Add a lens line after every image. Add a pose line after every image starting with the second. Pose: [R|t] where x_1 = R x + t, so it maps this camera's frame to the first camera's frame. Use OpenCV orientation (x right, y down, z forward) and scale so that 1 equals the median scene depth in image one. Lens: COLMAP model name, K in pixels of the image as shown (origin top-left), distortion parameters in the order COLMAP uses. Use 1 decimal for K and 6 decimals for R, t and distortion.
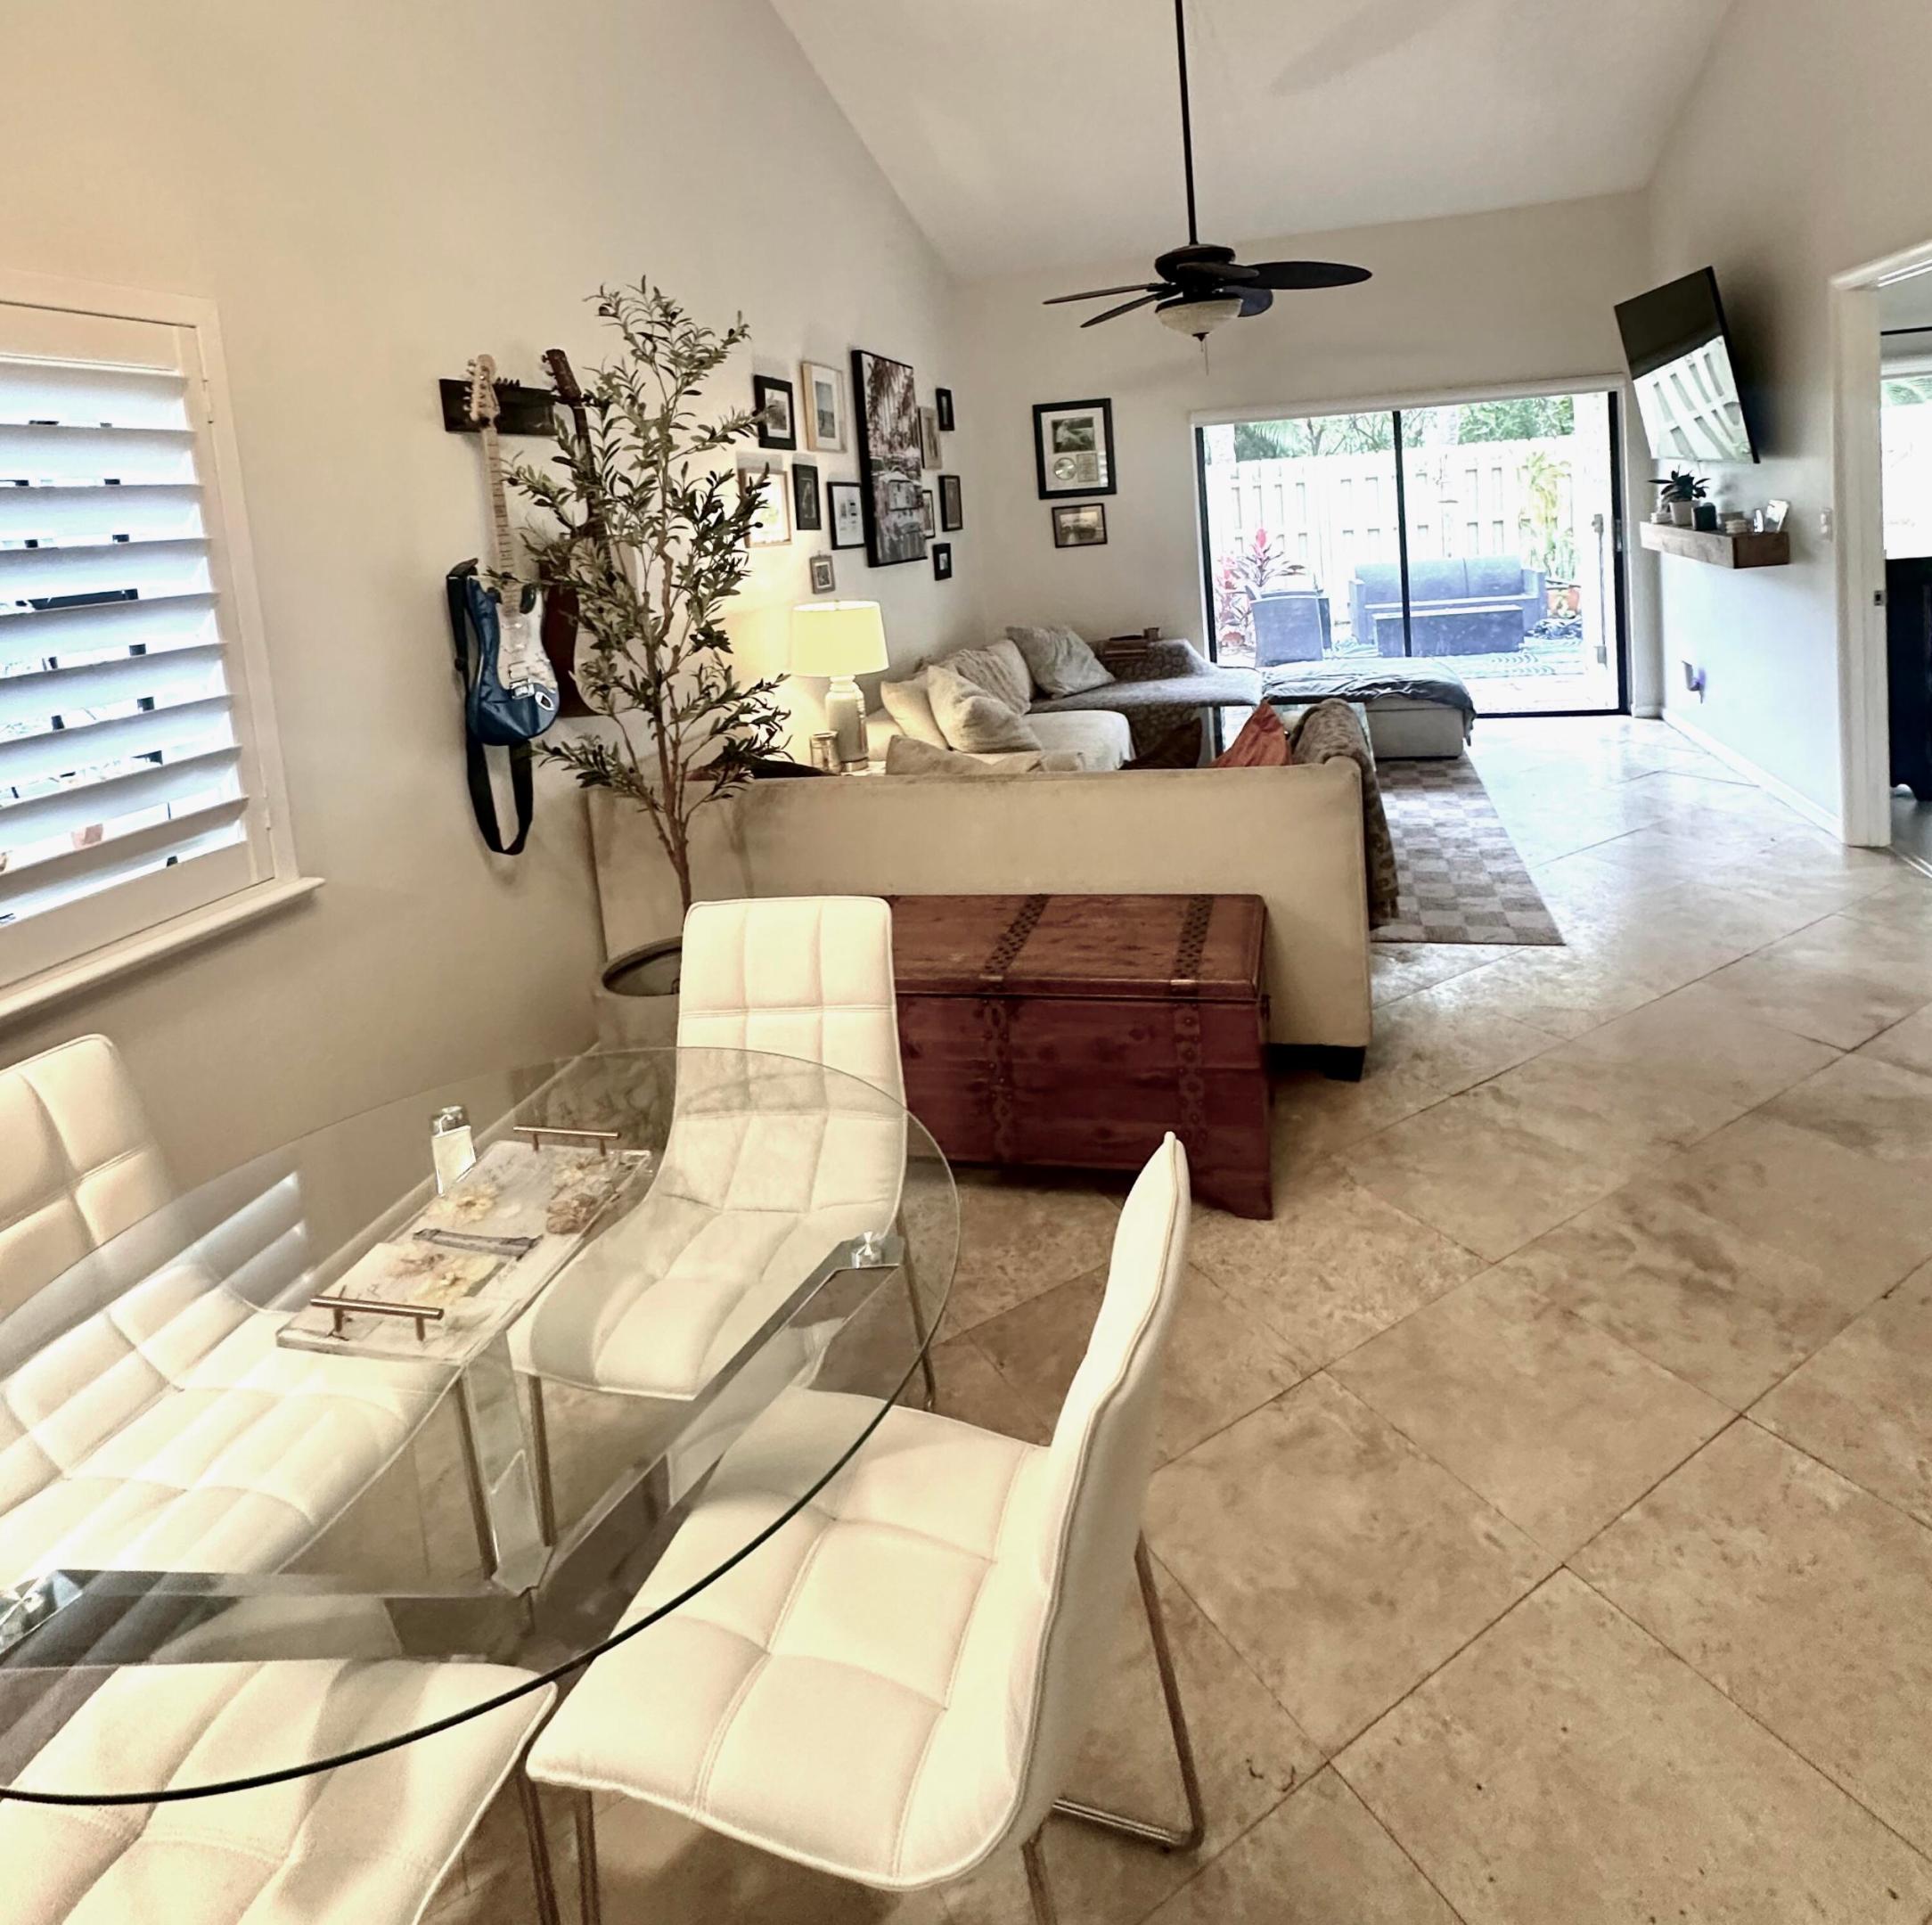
lens RADIAL K [[1184.2, 0, 993.1], [0, 1184.2, 605.1], [0, 0, 1]] dist [-0.006353, 0.002214]
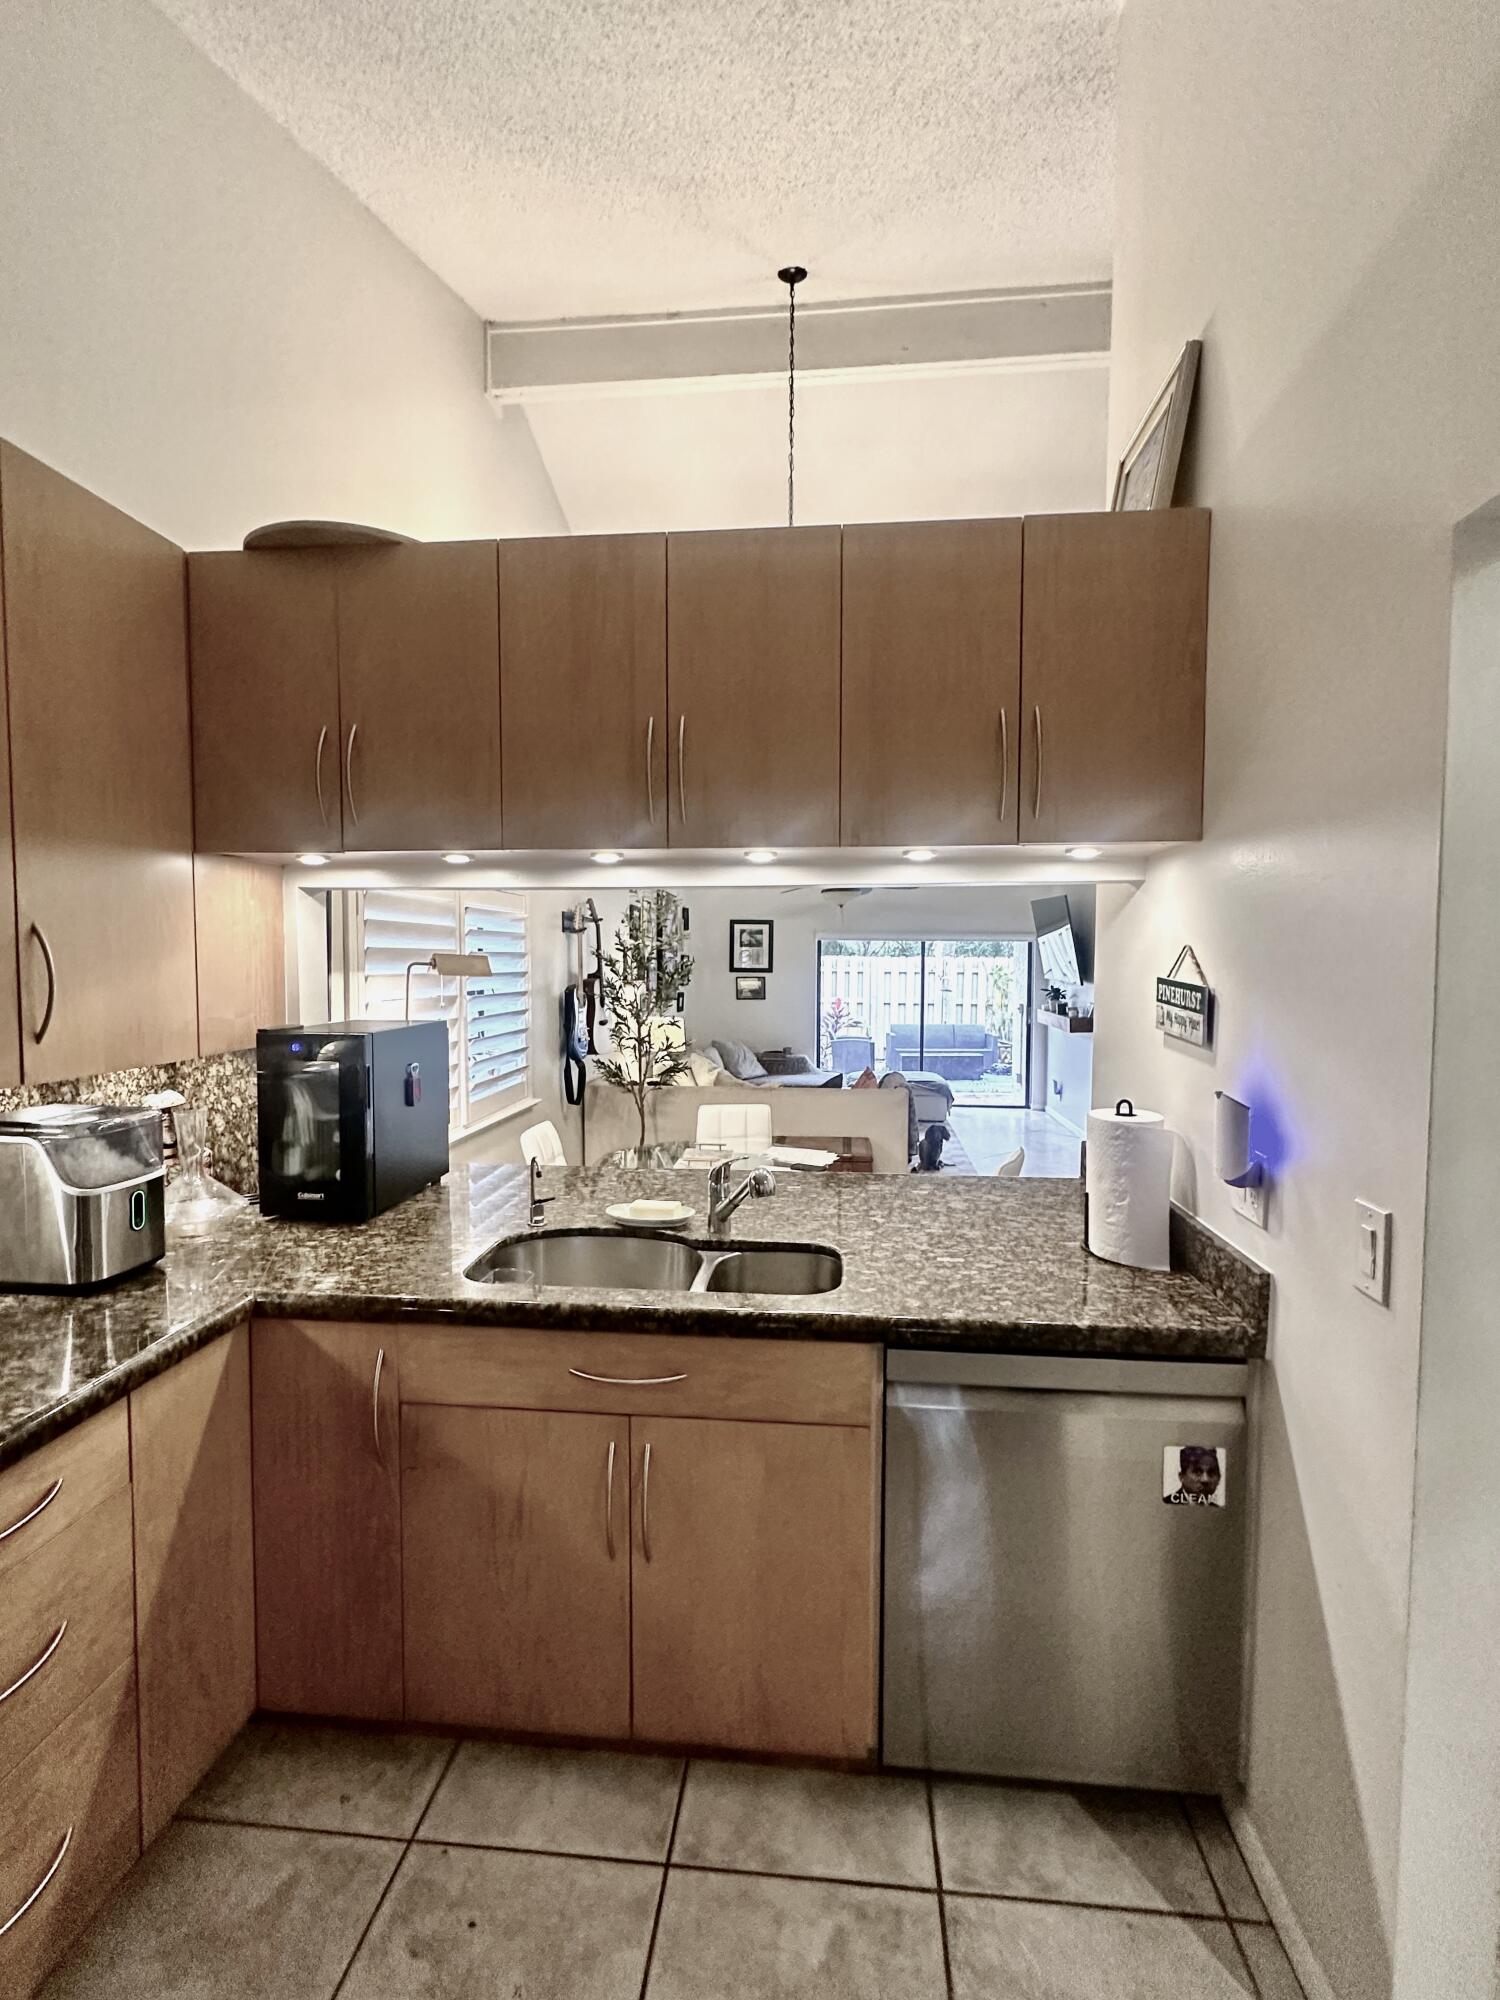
lens RADIAL K [[915.2, 0, 753.4], [0, 915.2, 1001.2], [0, 0, 1]] dist [-0.001348, 0.000028]
pose [[0.984269, 0.076766, 0.159129, -0.234104], [-0.068593, 0.996058, -0.056243, 0.049972], [-0.162820, 0.044443, 0.985654, -0.607762]]
